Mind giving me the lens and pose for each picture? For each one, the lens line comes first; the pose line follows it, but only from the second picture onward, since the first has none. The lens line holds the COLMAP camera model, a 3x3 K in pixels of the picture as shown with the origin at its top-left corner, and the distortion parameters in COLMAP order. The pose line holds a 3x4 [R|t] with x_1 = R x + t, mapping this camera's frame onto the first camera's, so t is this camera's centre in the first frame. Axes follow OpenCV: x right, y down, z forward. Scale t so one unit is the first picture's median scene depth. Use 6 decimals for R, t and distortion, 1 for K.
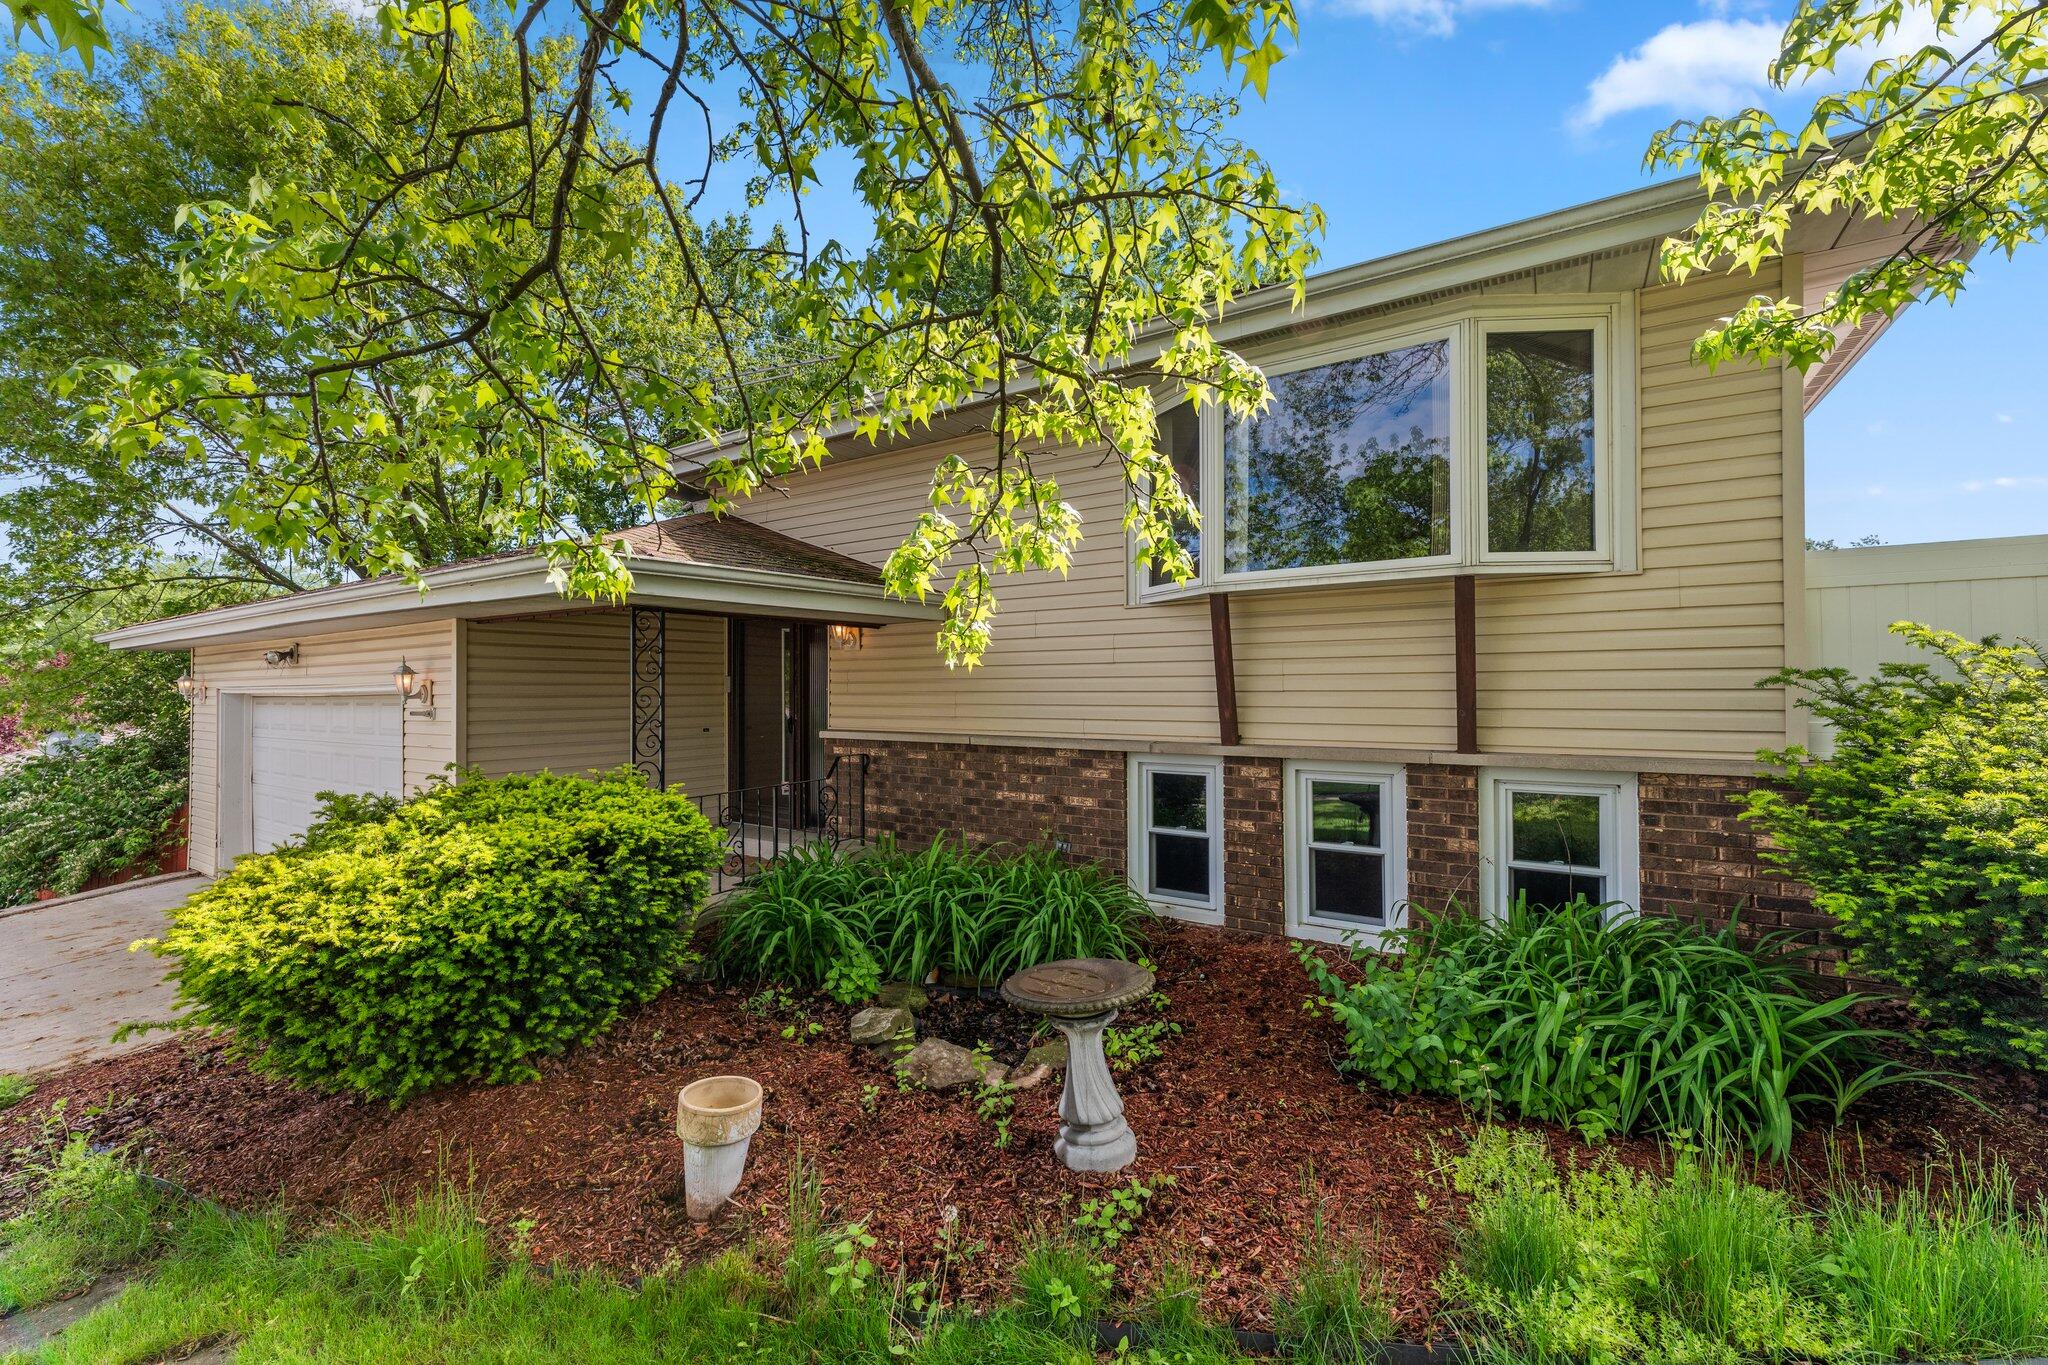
lens RADIAL K [[817.8, 0, 1024.0], [0, 817.8, 685.2], [0, 0, 1]] dist [-0.001582, 0.000233]
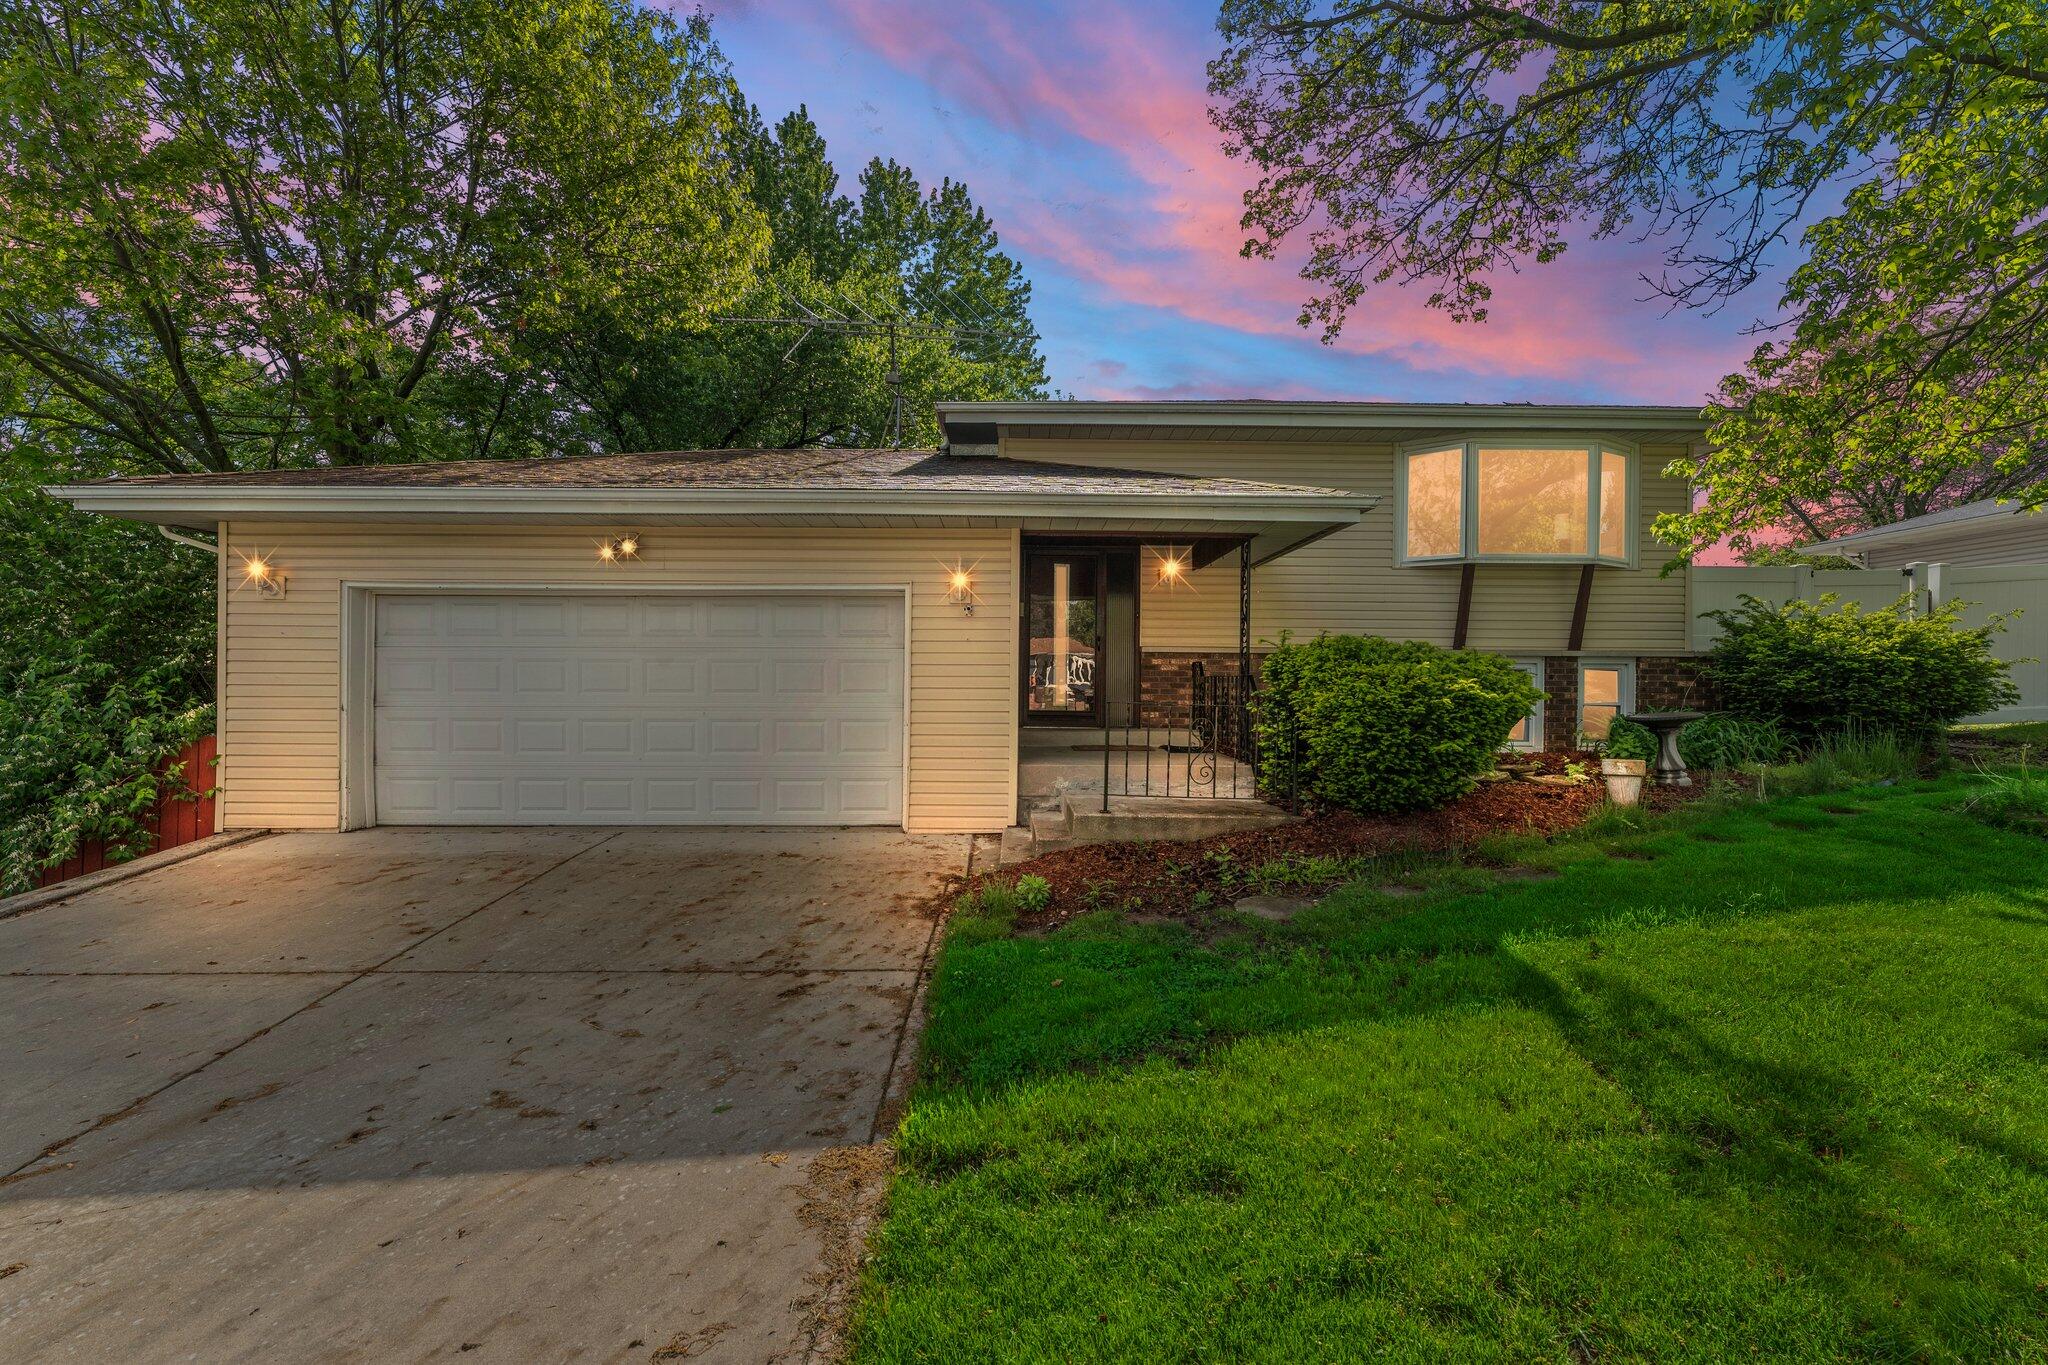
lens RADIAL K [[817.8, 0, 1024.5], [0, 817.8, 682.8], [0, 0, 1]] dist [-0.001582, 0.000233]
pose [[0.813950, 0.010050, 0.580848, -1.352514], [-0.013341, 0.999910, 0.001395, 0.135046], [-0.580782, -0.008884, 0.814011, 0.087257]]
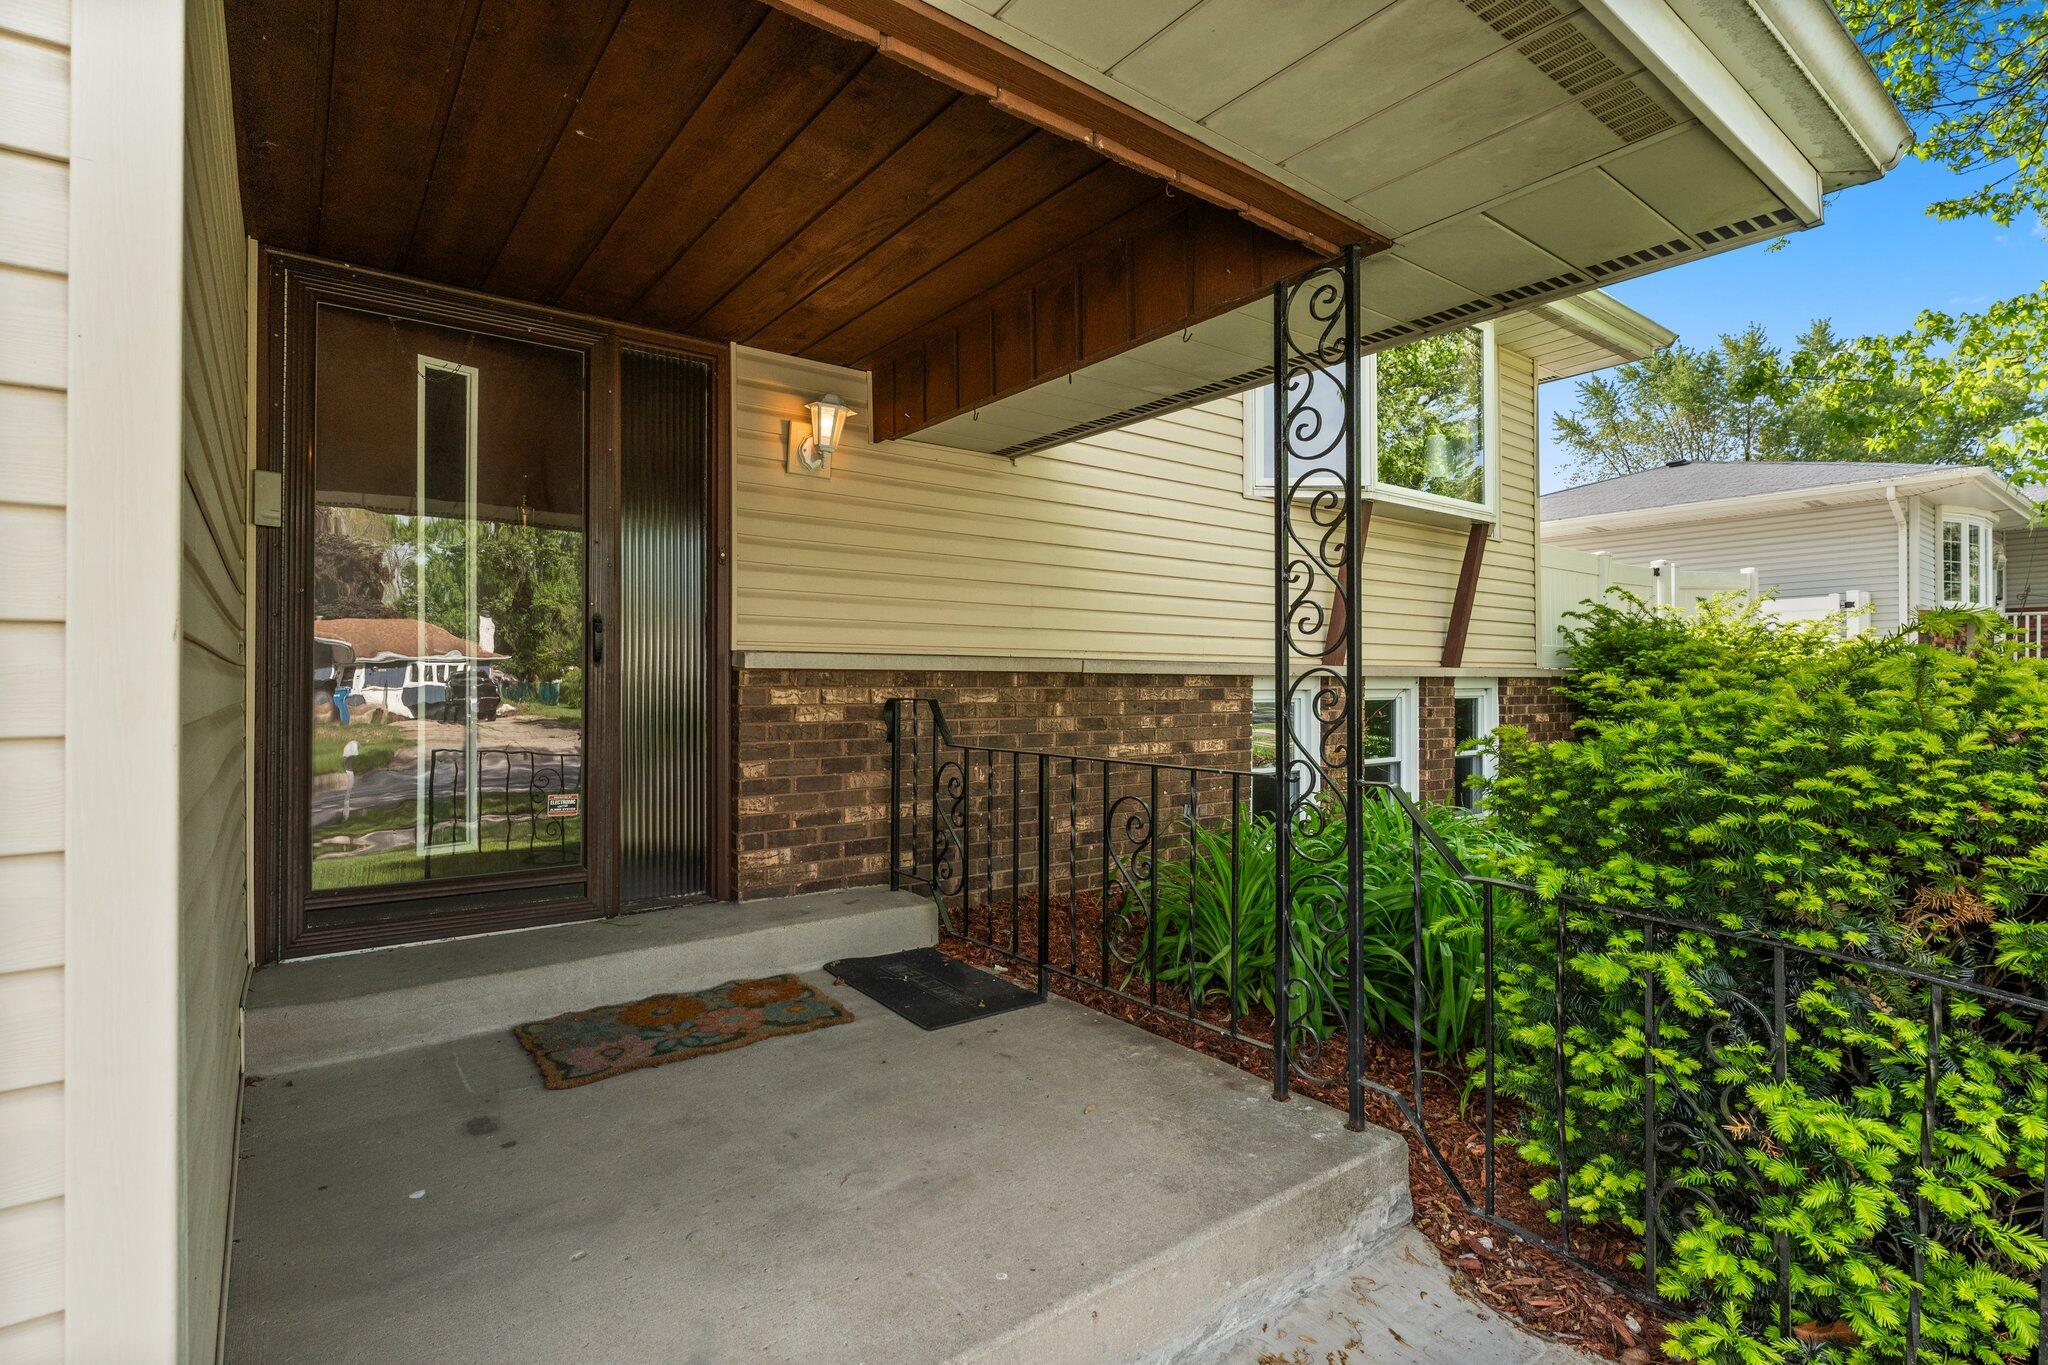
lens RADIAL K [[950.3, 0, 1020.3], [0, 950.3, 682.4], [0, 0, 1]] dist [-0.002813, -0.000654]
pose [[0.332052, 0.007057, 0.943235, -0.776352], [-0.005861, 0.999968, -0.005418, 0.087915], [-0.943243, -0.003729, 0.332083, 0.850748]]
